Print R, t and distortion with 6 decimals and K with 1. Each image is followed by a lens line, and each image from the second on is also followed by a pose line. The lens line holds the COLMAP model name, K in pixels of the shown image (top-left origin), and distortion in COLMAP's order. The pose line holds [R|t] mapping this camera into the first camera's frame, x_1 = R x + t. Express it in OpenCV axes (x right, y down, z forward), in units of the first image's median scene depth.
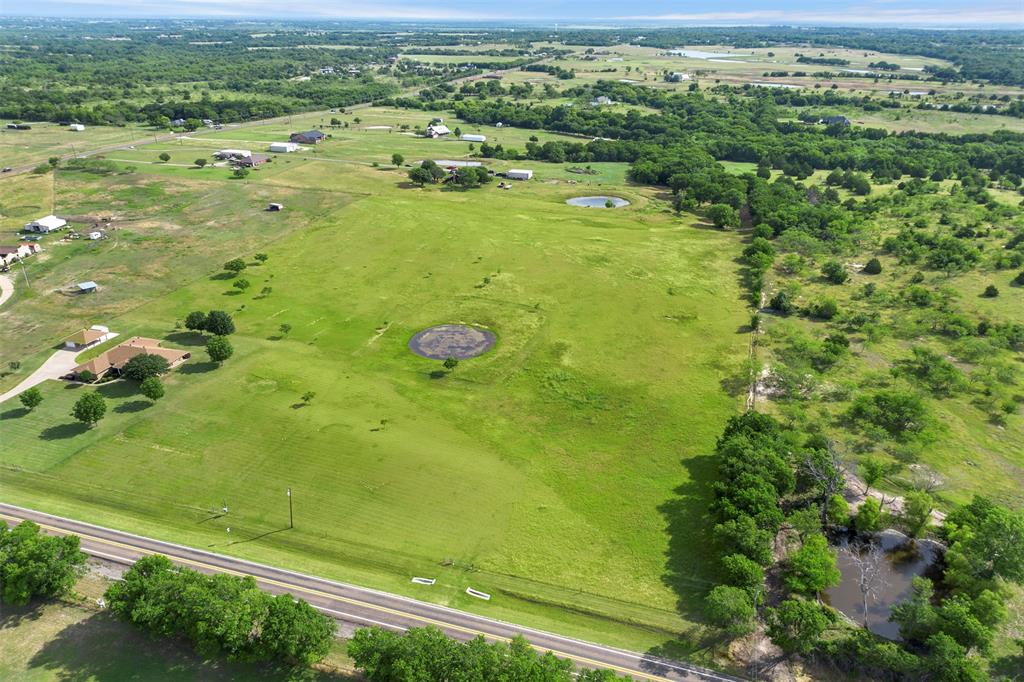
lens RADIAL K [[734.9, 0, 520.2], [0, 734.9, 343.1], [0, 0, 1]] dist [0.047956, -0.044747]
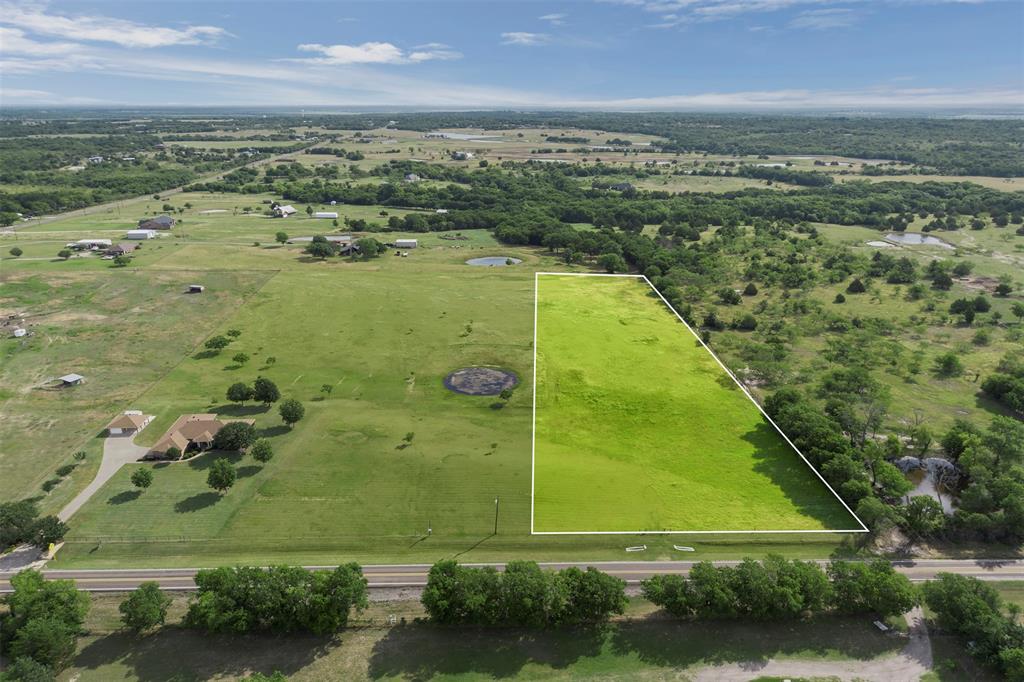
lens RADIAL K [[724.9, 0, 512.0], [0, 724.9, 341.0], [0, 0, 1]] dist [0.061094, -0.063868]
pose [[0.946945, -0.108285, 0.302604, -0.252537], [0.137953, 0.987332, -0.078388, 0.020628], [-0.290283, 0.115975, 0.949887, -0.044047]]
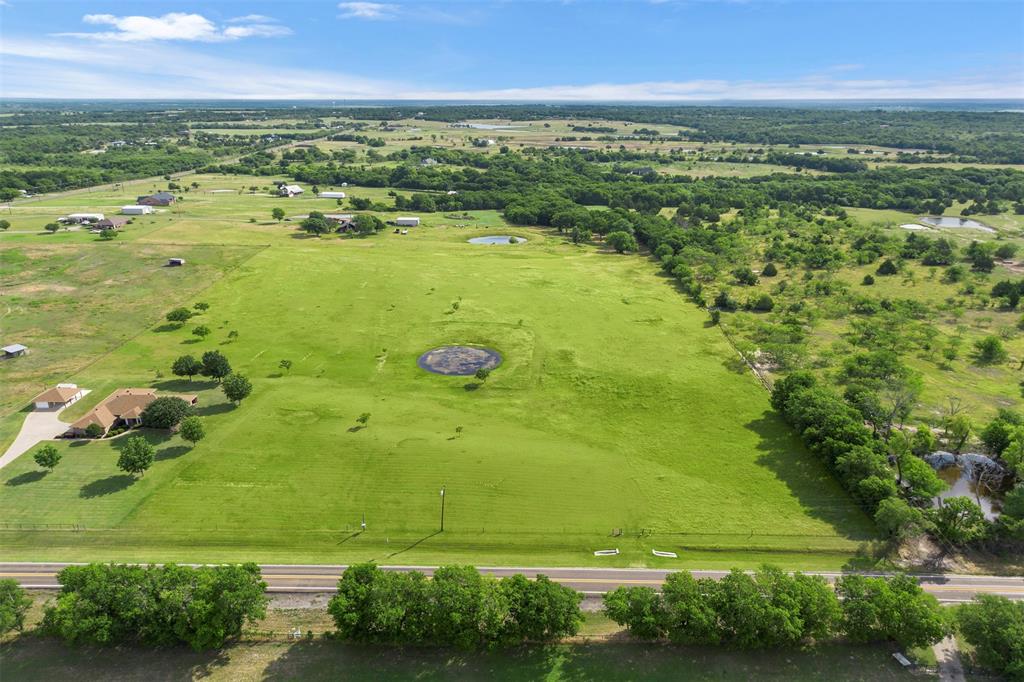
lens RADIAL K [[719.5, 0, 512.7], [0, 719.5, 343.9], [0, 0, 1]] dist [0.061145, -0.063881]
pose [[0.959150, -0.097264, 0.265652, -0.190729], [0.120094, 0.990216, -0.071055, 0.037045], [-0.256142, 0.100056, 0.961447, 0.021110]]
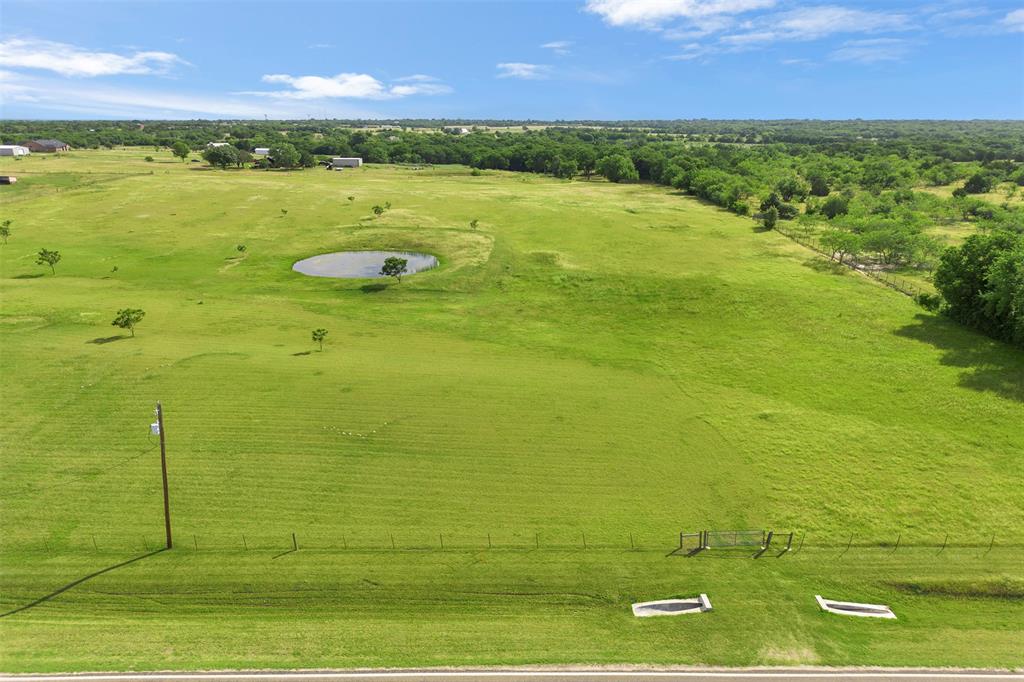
lens RADIAL K [[719.5, 0, 512.7], [0, 719.5, 343.9], [0, 0, 1]] dist [0.061145, -0.063881]
pose [[0.951100, -0.097320, 0.293151, -0.107461], [0.129472, 0.987278, -0.092302, 0.090185], [-0.280438, 0.125743, 0.951600, 0.277073]]
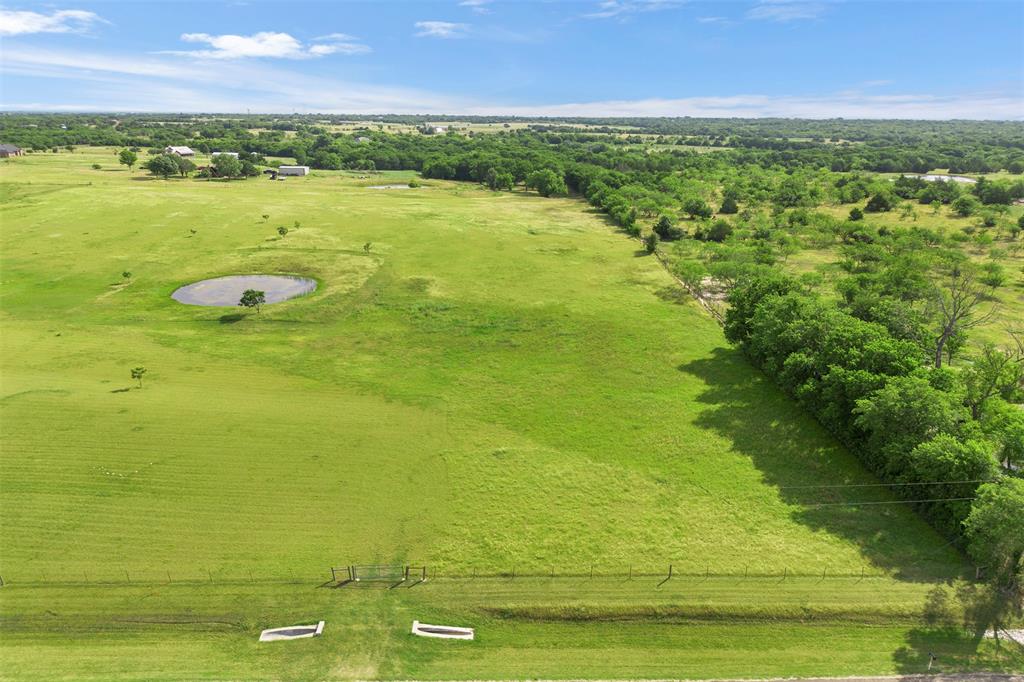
lens RADIAL K [[719.5, 0, 512.7], [0, 719.5, 343.9], [0, 0, 1]] dist [0.061145, -0.063881]
pose [[0.946749, -0.096657, 0.307122, -0.048276], [0.128066, 0.988221, -0.083771, 0.085858], [-0.295407, 0.118642, 0.947976, 0.229733]]
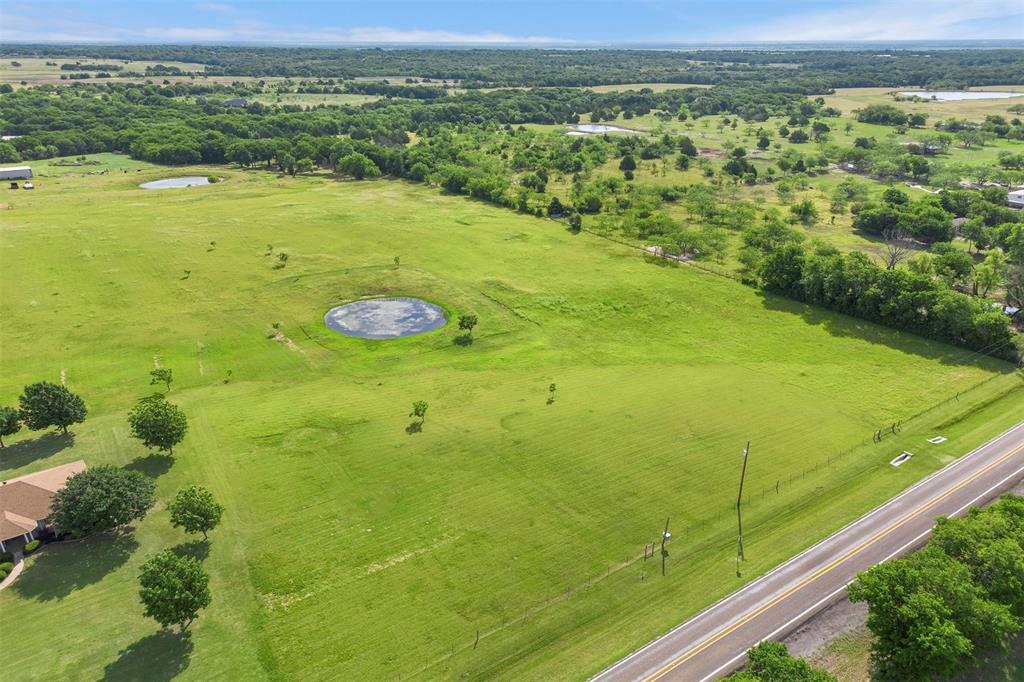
lens RADIAL K [[748.4, 0, 505.2], [0, 748.4, 340.8], [0, 0, 1]] dist [0.069686, -0.072791]
pose [[0.608369, -0.300567, 0.734538, -0.386748], [0.324371, 0.938850, 0.115515, -0.018102], [-0.724341, 0.167987, 0.668663, 0.284426]]
